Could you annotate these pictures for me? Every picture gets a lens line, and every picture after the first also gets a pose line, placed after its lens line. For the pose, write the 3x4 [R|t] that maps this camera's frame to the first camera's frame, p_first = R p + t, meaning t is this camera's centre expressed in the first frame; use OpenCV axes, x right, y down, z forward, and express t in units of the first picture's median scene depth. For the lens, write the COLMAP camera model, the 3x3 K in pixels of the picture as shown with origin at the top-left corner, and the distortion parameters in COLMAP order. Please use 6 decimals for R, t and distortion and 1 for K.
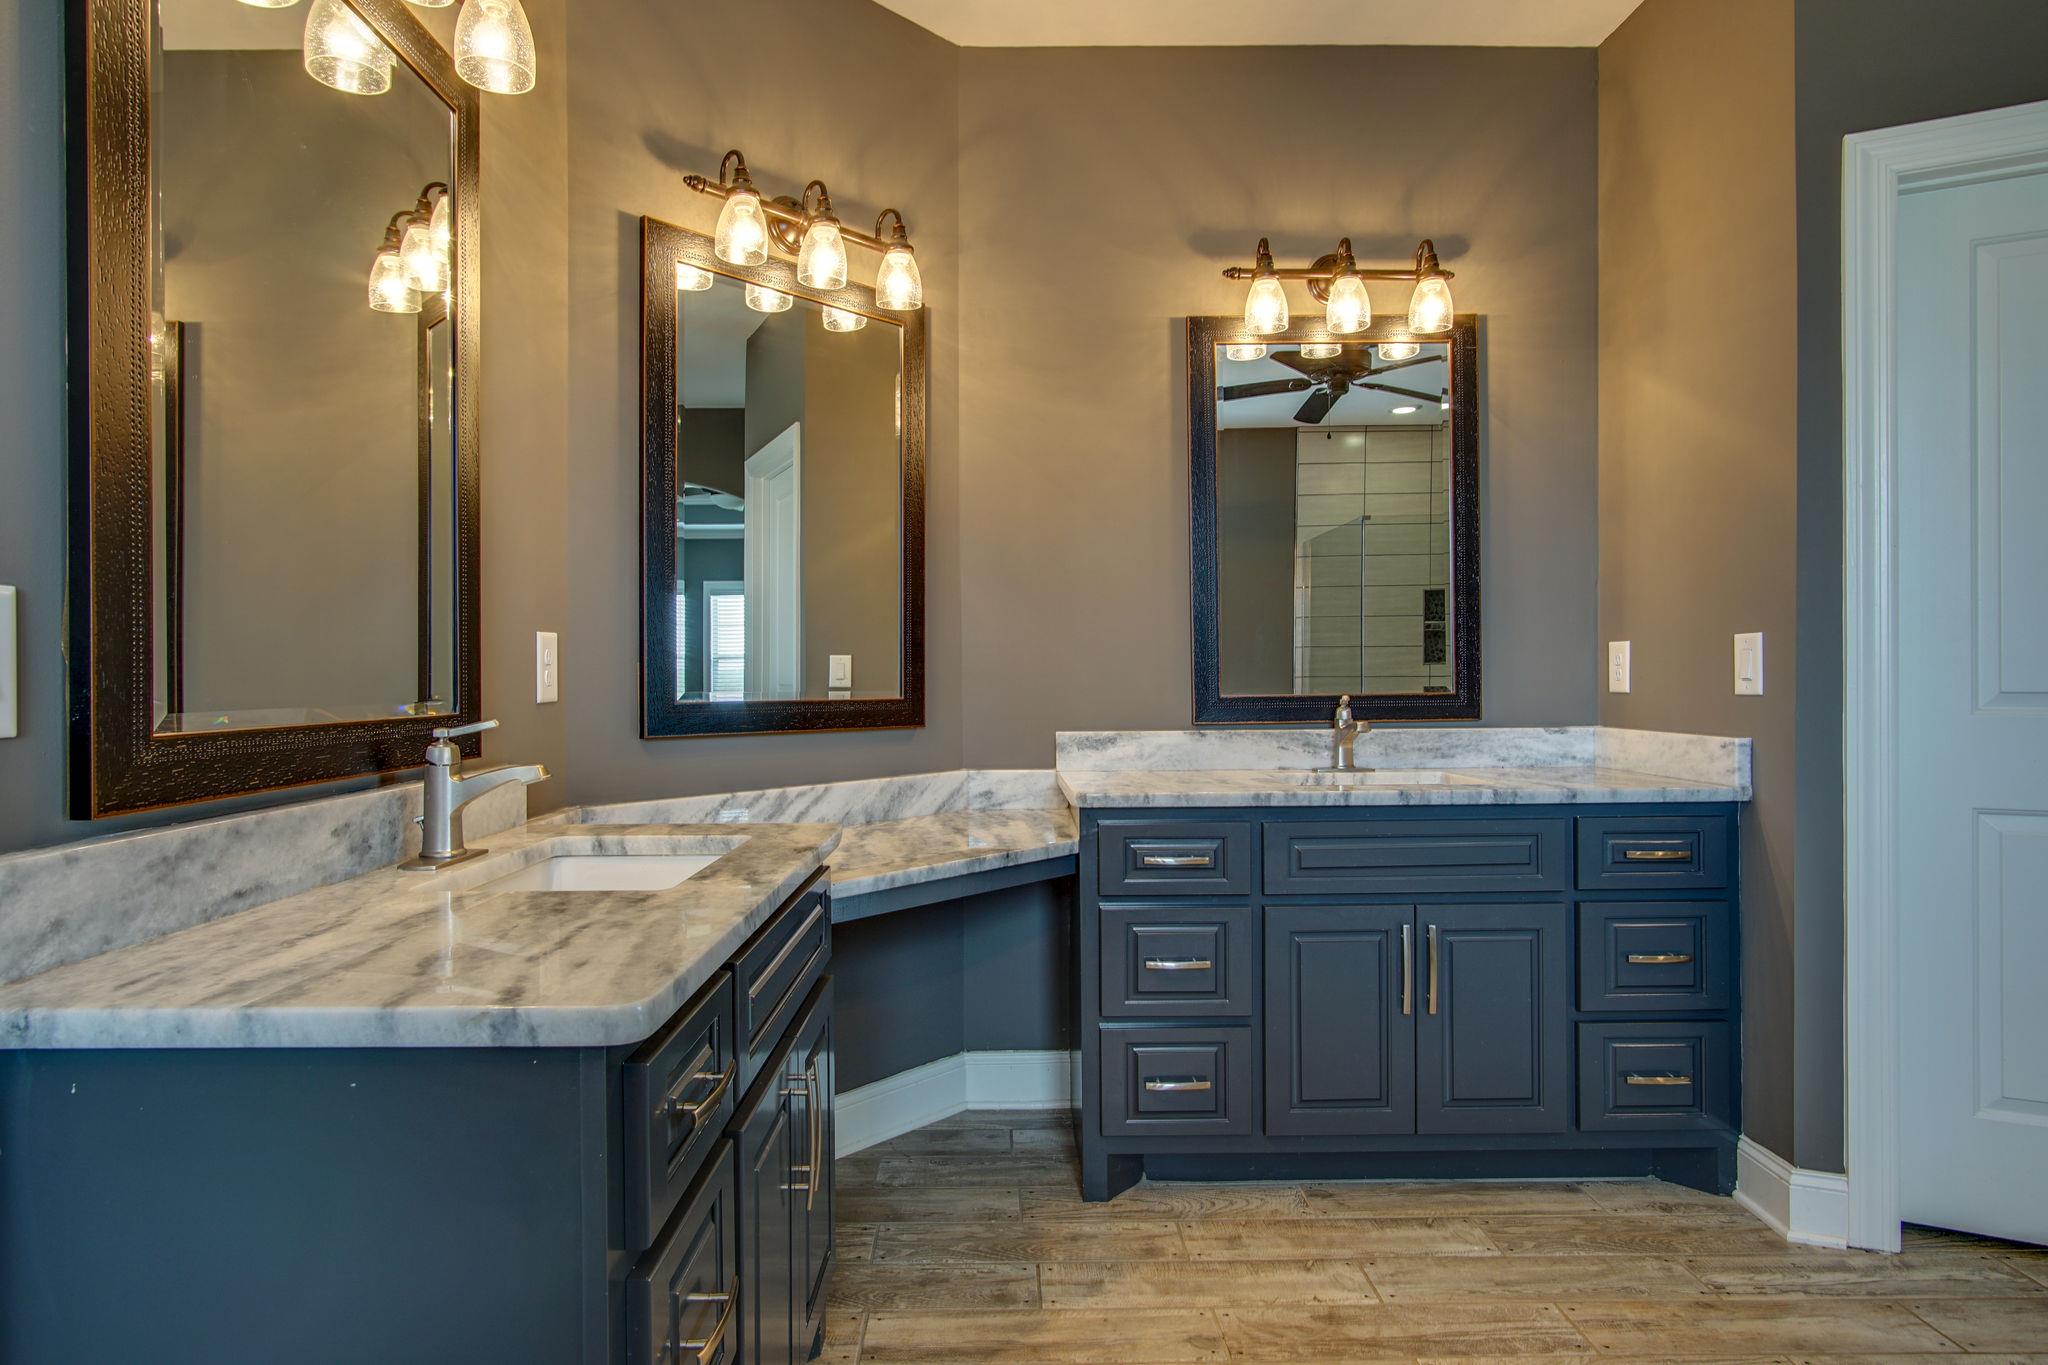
lens RADIAL K [[1105.8, 0, 1024.0], [0, 1105.8, 682.5], [0, 0, 1]] dist [-0.004246, -0.000069]
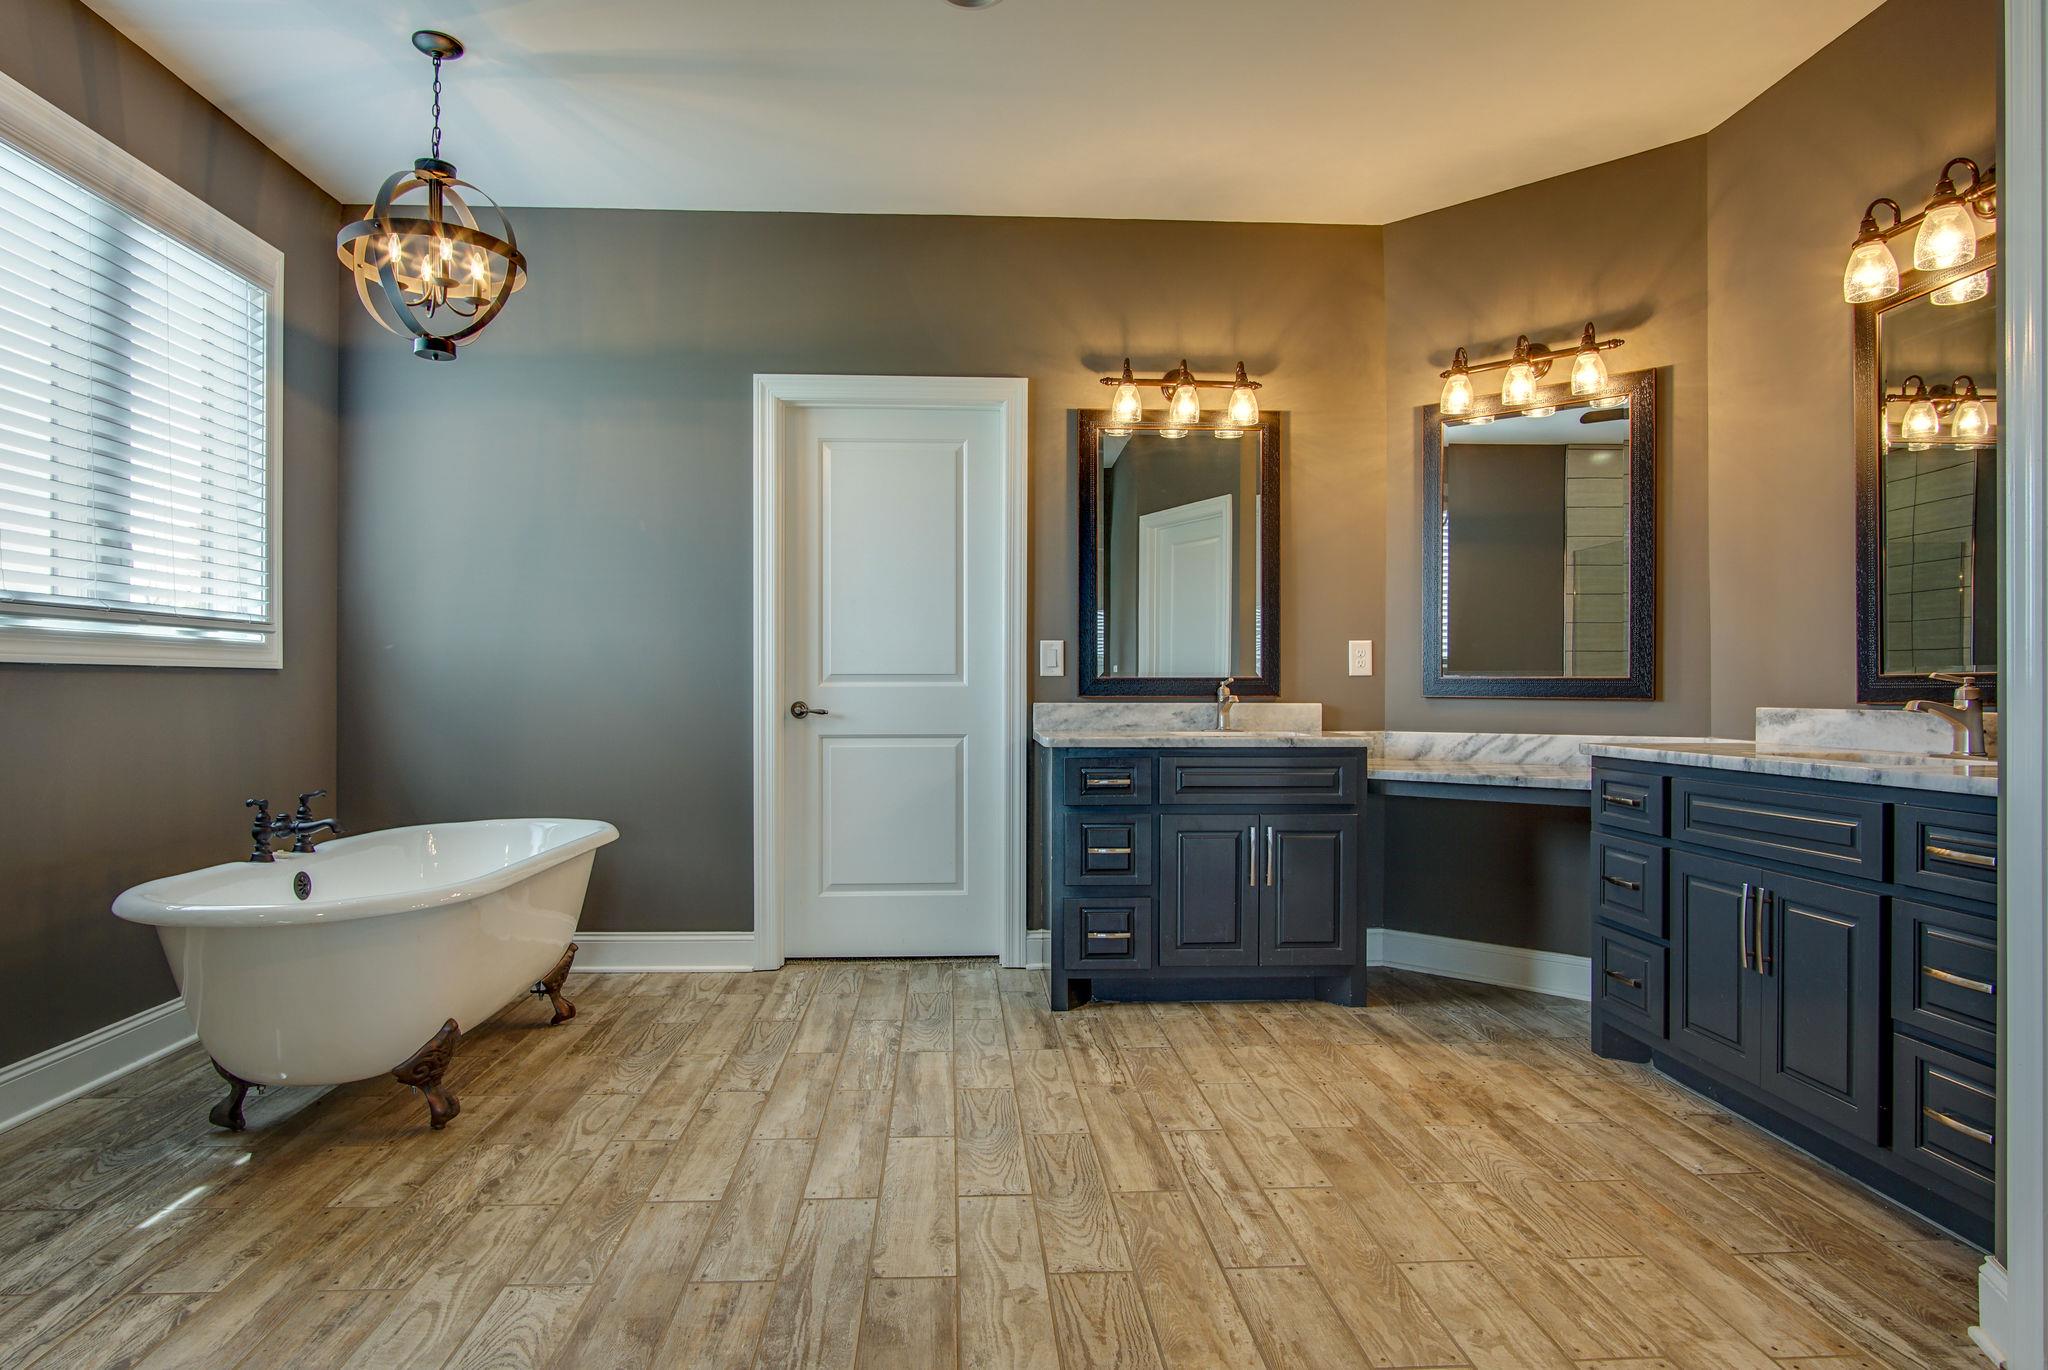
lens RADIAL K [[1165.0, 0, 1021.1], [0, 1165.0, 706.7], [0, 0, 1]] dist [-0.025775, -0.000001]
pose [[0.042627, 0.020938, -0.998872, 1.424878], [-0.005822, 0.999769, 0.020708, 0.029488], [0.999074, 0.004933, 0.042739, 0.253193]]
